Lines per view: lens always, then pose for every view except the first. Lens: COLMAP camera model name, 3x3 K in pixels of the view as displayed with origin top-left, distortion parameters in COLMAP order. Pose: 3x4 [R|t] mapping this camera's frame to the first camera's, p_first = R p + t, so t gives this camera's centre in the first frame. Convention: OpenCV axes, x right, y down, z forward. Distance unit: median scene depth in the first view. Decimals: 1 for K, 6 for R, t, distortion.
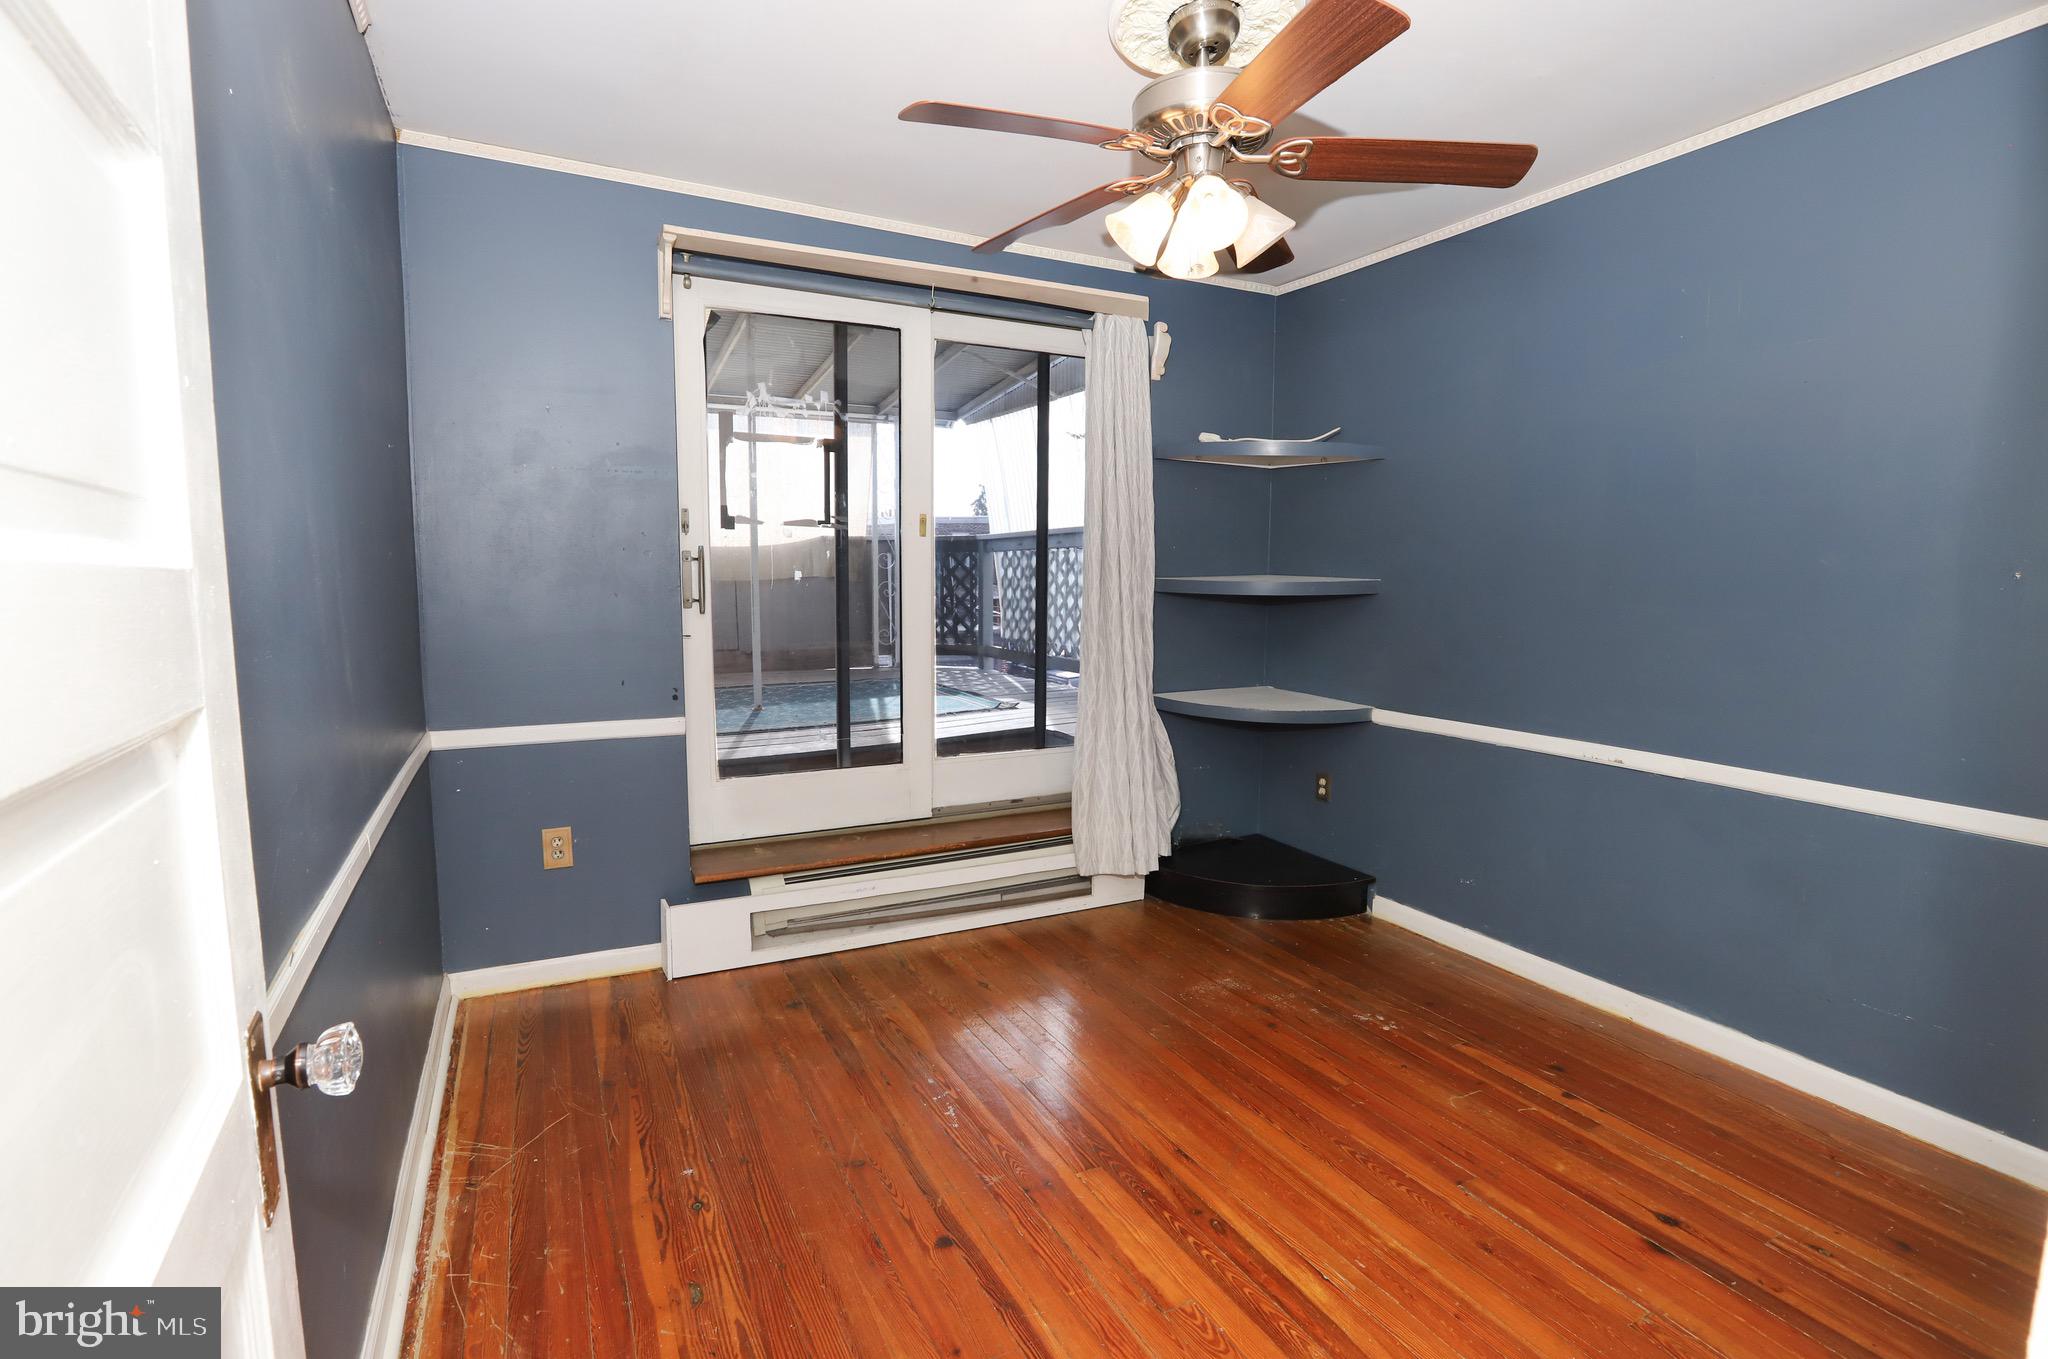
lens RADIAL K [[992.5, 0, 1024.0], [0, 992.5, 679.5], [0, 0, 1]] dist [-0.002143, 0.000345]
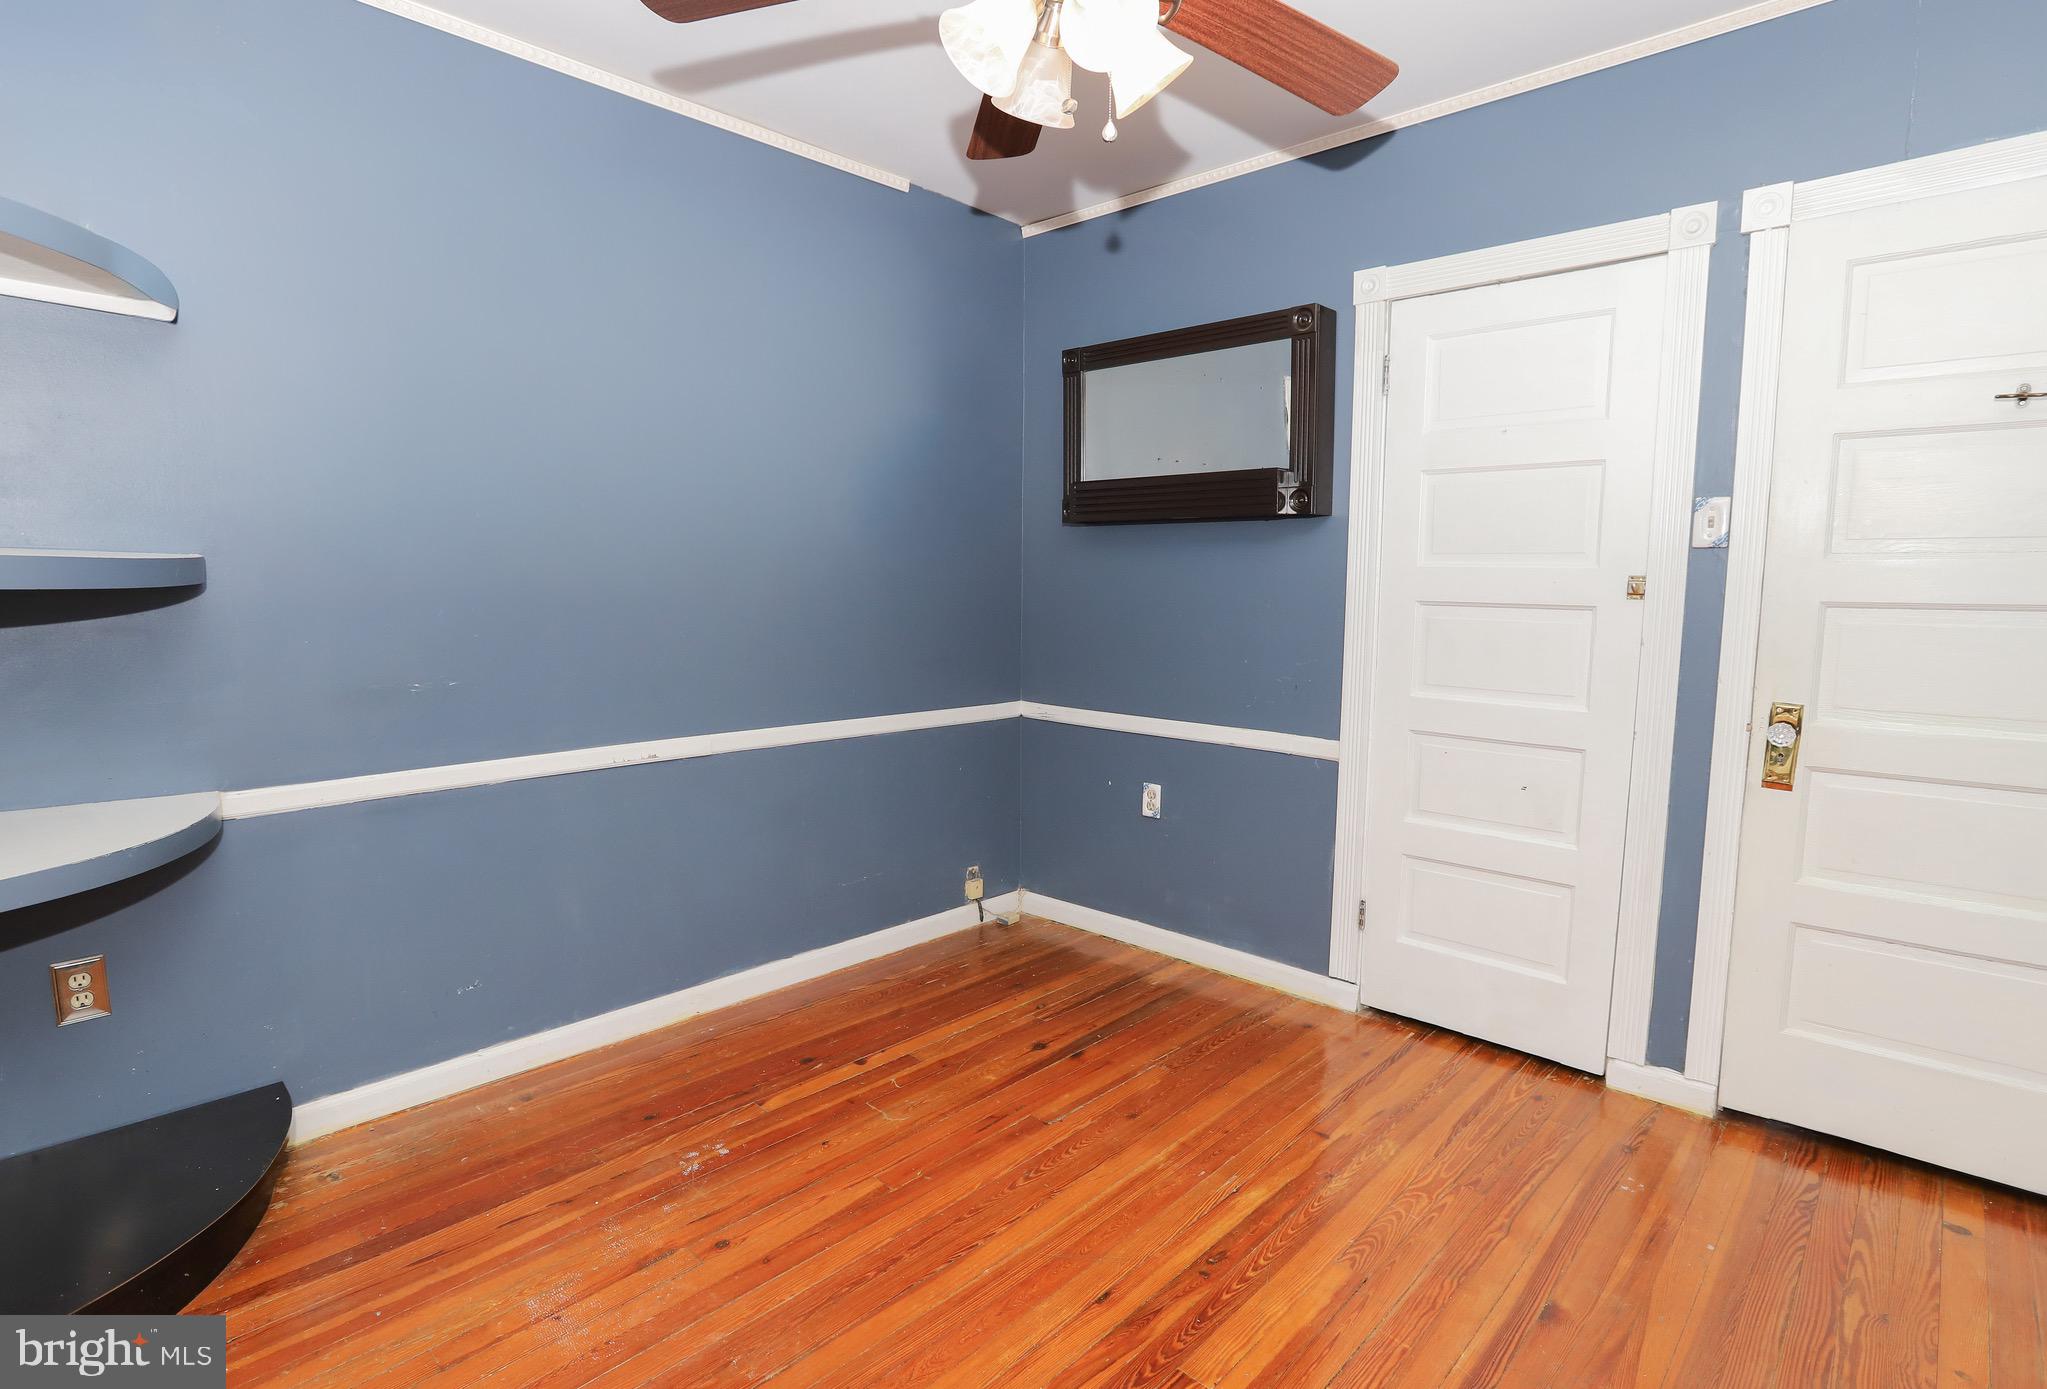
lens RADIAL K [[1005.1, 0, 1023.5], [0, 1005.1, 694.5], [0, 0, 1]] dist [-0.030262, 0.017953]
pose [[-0.343285, -0.113502, 0.932348, -0.542494], [0.079830, 0.985553, 0.149373, -0.130558], [-0.935833, 0.125707, -0.329264, 1.352026]]
